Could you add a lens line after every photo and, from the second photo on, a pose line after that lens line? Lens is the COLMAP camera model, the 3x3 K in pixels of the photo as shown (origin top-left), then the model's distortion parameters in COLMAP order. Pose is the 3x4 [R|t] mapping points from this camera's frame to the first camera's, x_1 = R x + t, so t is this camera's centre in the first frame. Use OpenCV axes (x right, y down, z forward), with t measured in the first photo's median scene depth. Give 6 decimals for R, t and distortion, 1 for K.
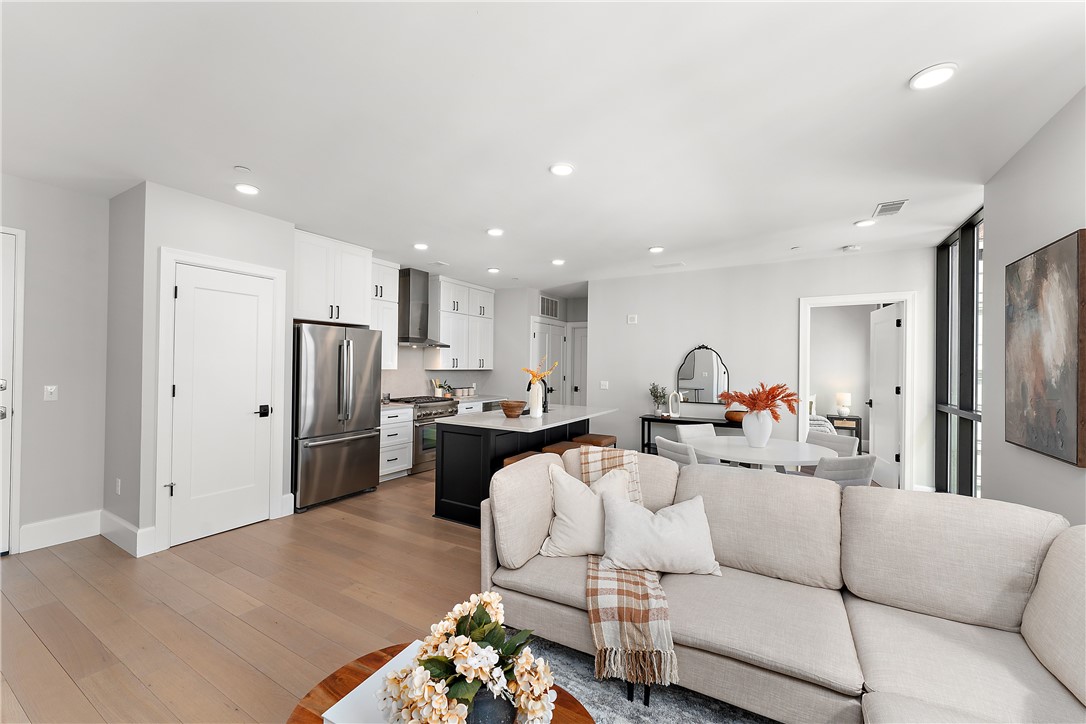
lens RADIAL K [[432.6, 0, 541.5], [0, 432.6, 362.5], [0, 0, 1]] dist [0.000504, 0.000069]
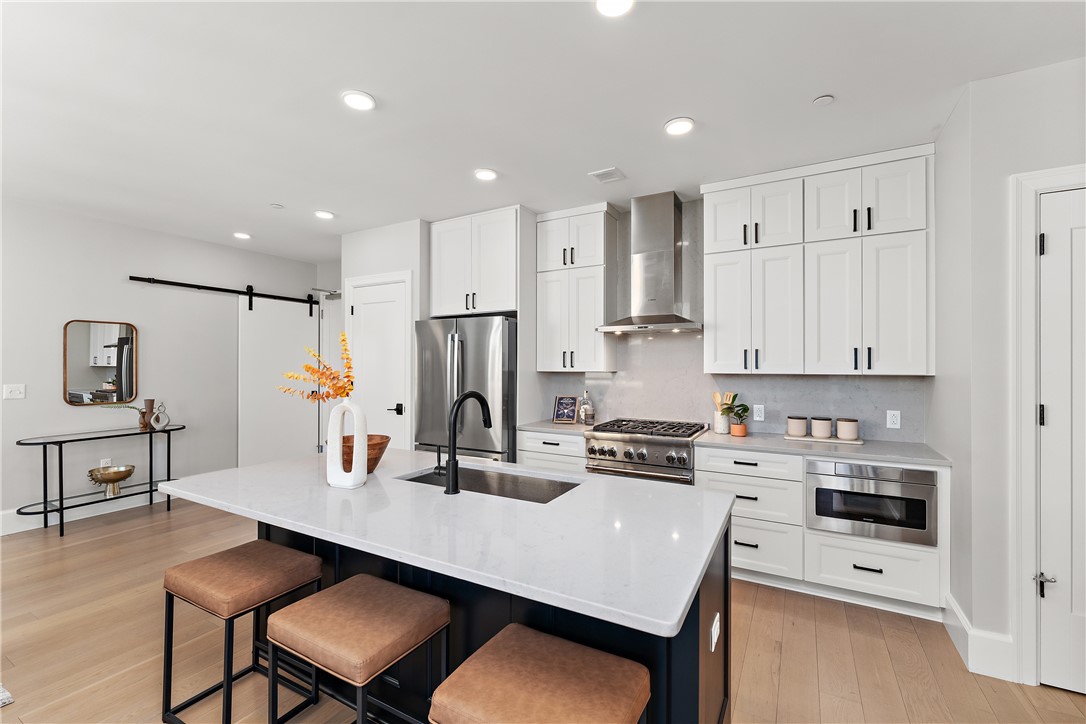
lens RADIAL K [[458.9, 0, 543.0], [0, 458.9, 362.0], [0, 0, 1]] dist [-0.000757, -0.000253]
pose [[0.020282, -0.021128, -0.999571, 0.334437], [0.005132, 0.999766, -0.021028, 0.015948], [0.999781, -0.004703, 0.020386, 0.929487]]
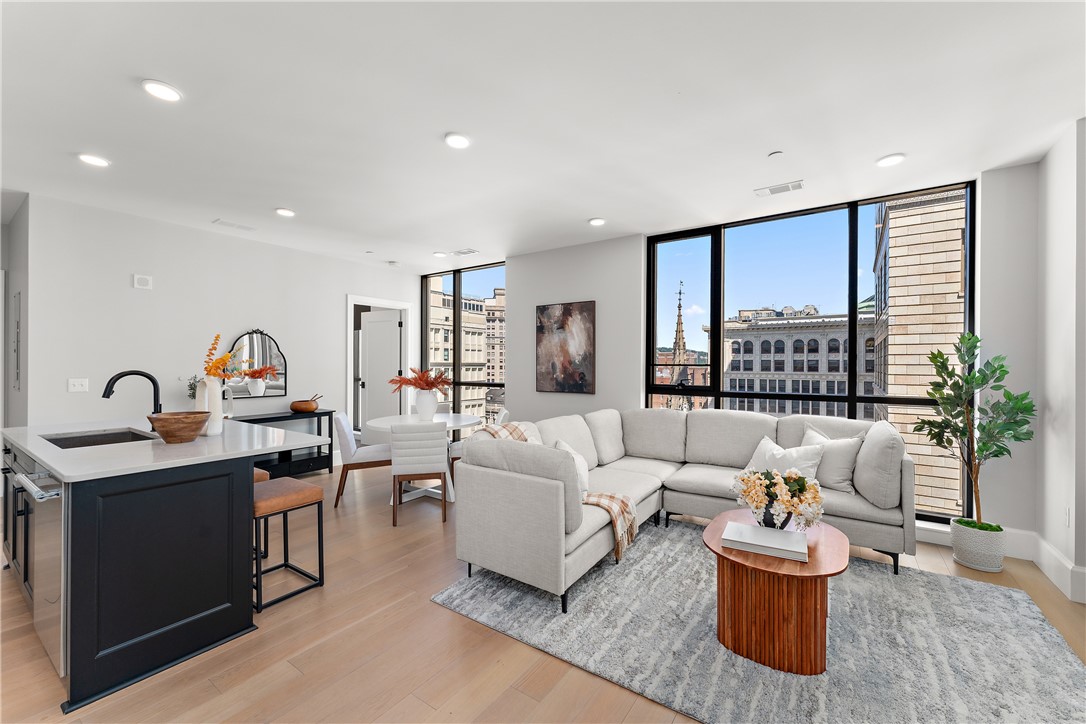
lens RADIAL K [[434.4, 0, 540.6], [0, 434.4, 364.7], [0, 0, 1]] dist [0.000900, -0.000042]
pose [[0.077393, -0.014475, 0.996896, -0.459600], [-0.009898, 0.999834, 0.015286, 0.011122], [-0.996952, -0.011050, 0.077237, 0.386971]]
